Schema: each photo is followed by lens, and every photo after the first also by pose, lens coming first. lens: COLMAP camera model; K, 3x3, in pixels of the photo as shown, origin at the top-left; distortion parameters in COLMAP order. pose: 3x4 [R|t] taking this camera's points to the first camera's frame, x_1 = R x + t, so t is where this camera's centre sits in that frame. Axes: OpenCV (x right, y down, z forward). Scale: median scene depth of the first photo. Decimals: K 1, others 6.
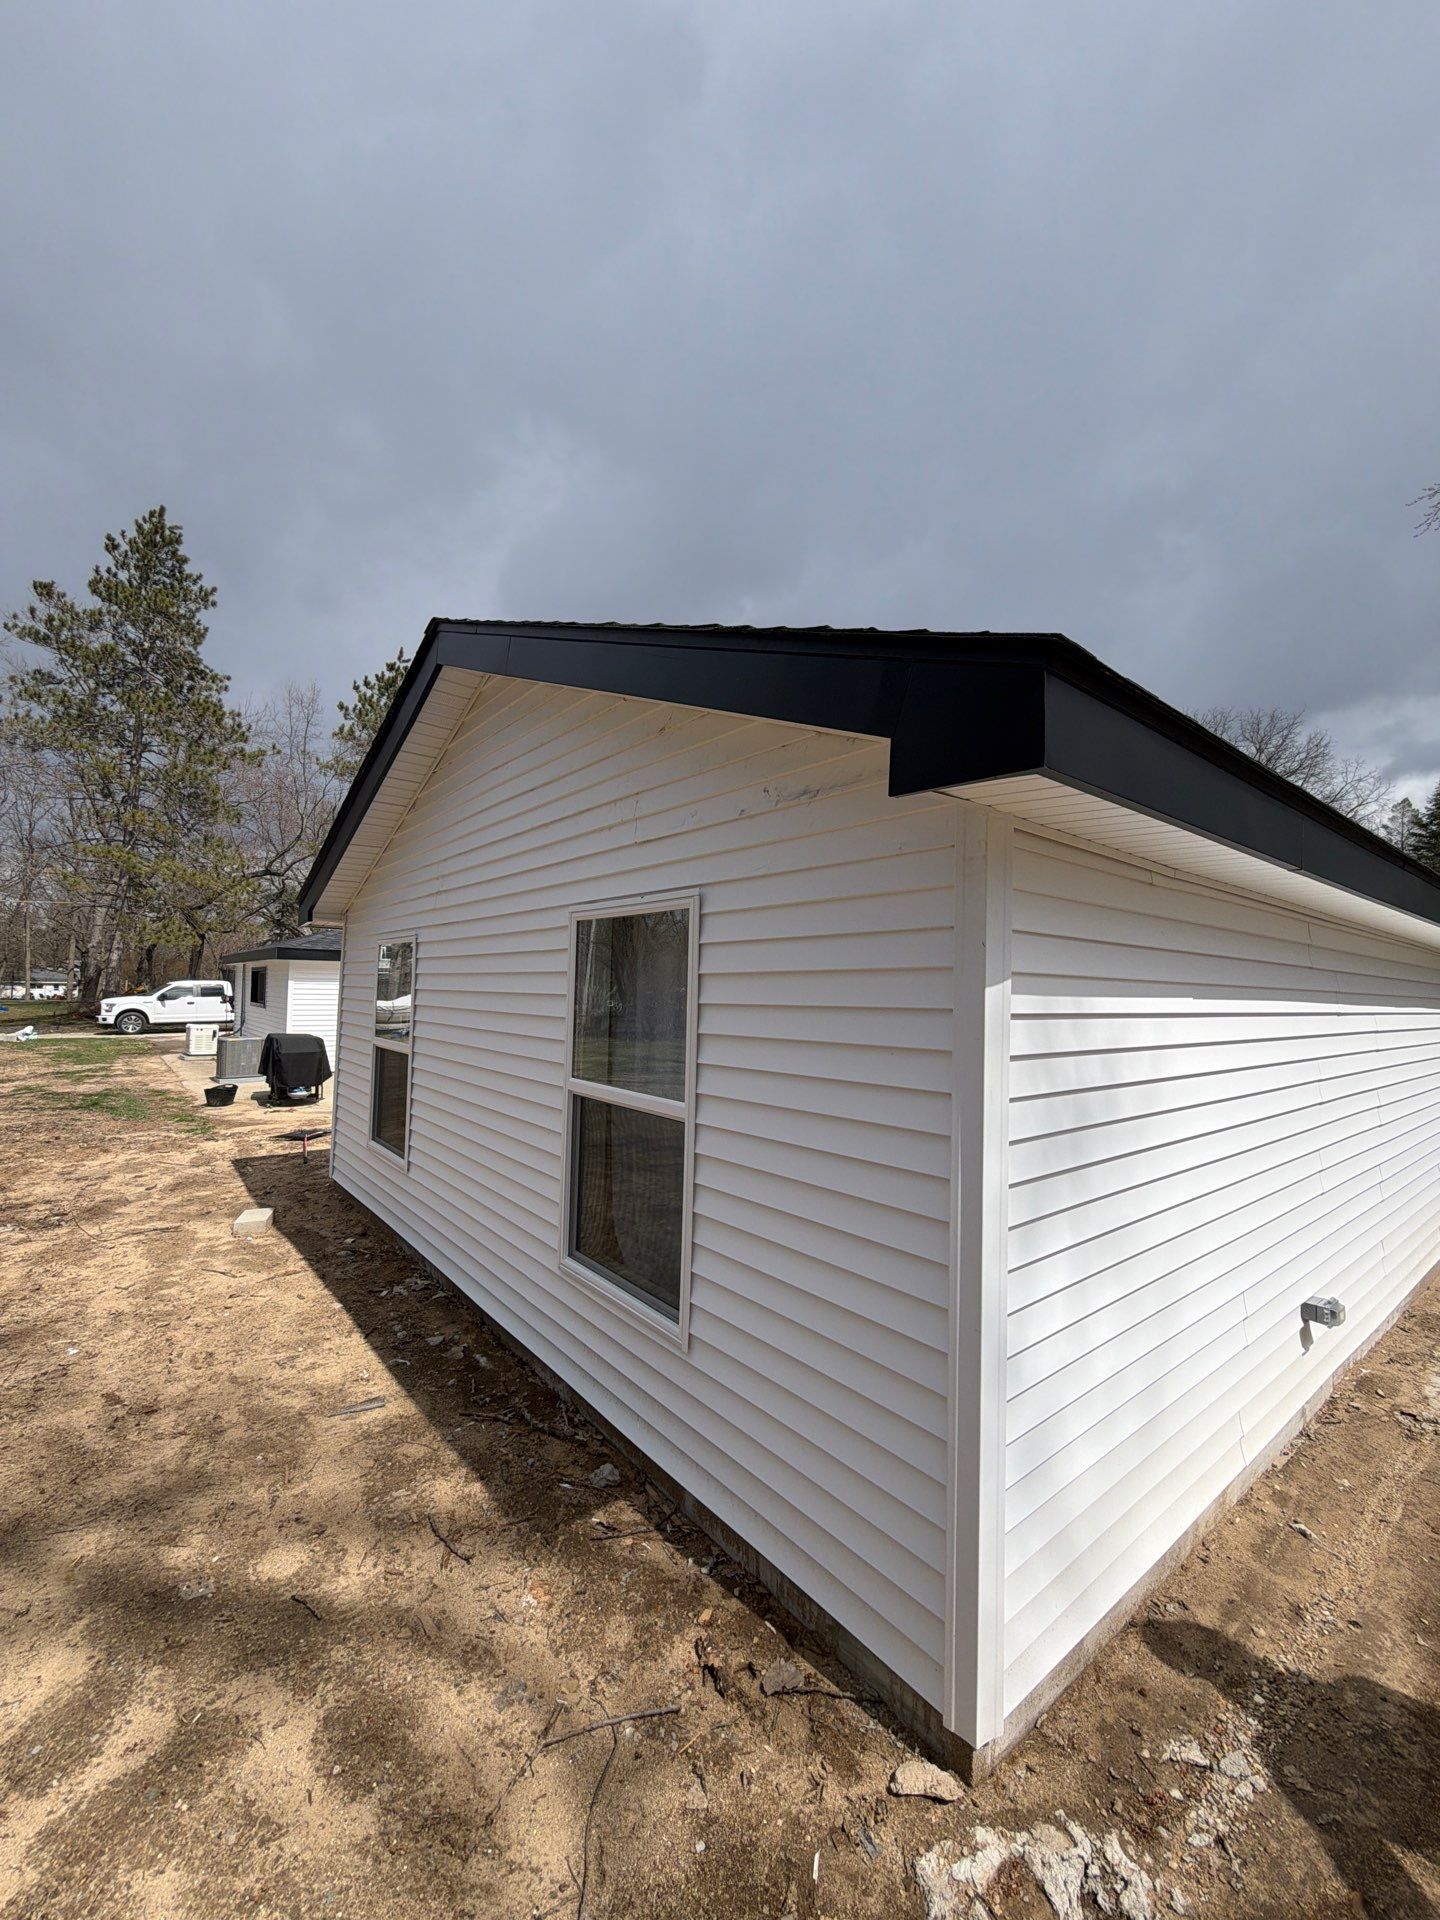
lens RADIAL K [[758.4, 0, 728.6], [0, 758.4, 962.5], [0, 0, 1]] dist [-0.001132, -0.000060]
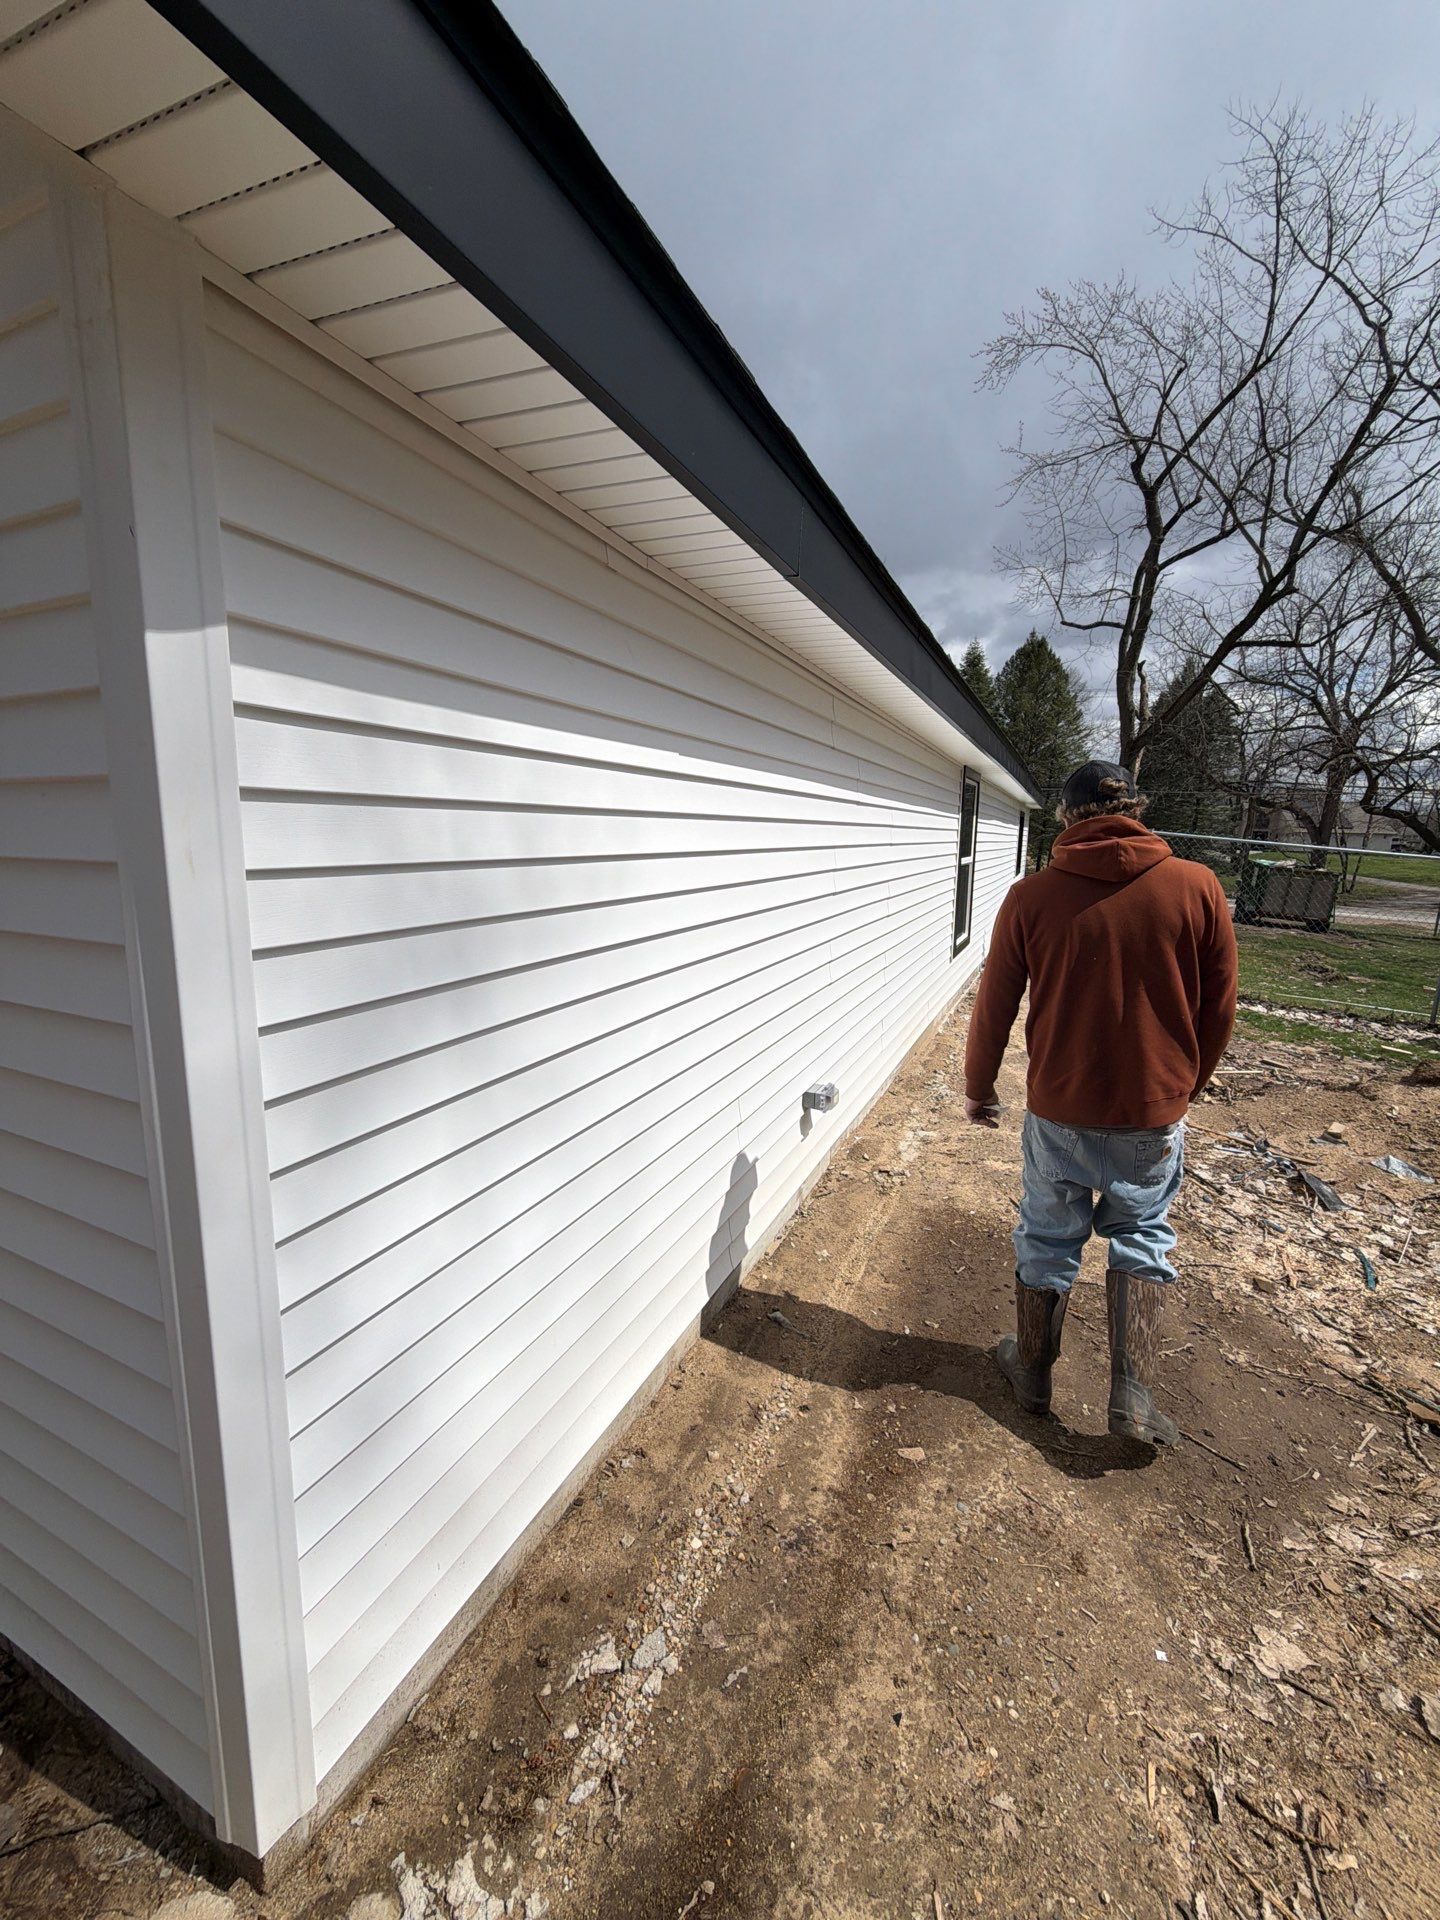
lens RADIAL K [[758.4, 0, 728.6], [0, 758.4, 962.5], [0, 0, 1]] dist [-0.001132, -0.000060]
pose [[0.894038, -0.077926, 0.441161, 0.357264], [-0.023425, 0.975276, 0.219743, 0.098151], [-0.447377, -0.206793, 0.870109, 0.314825]]
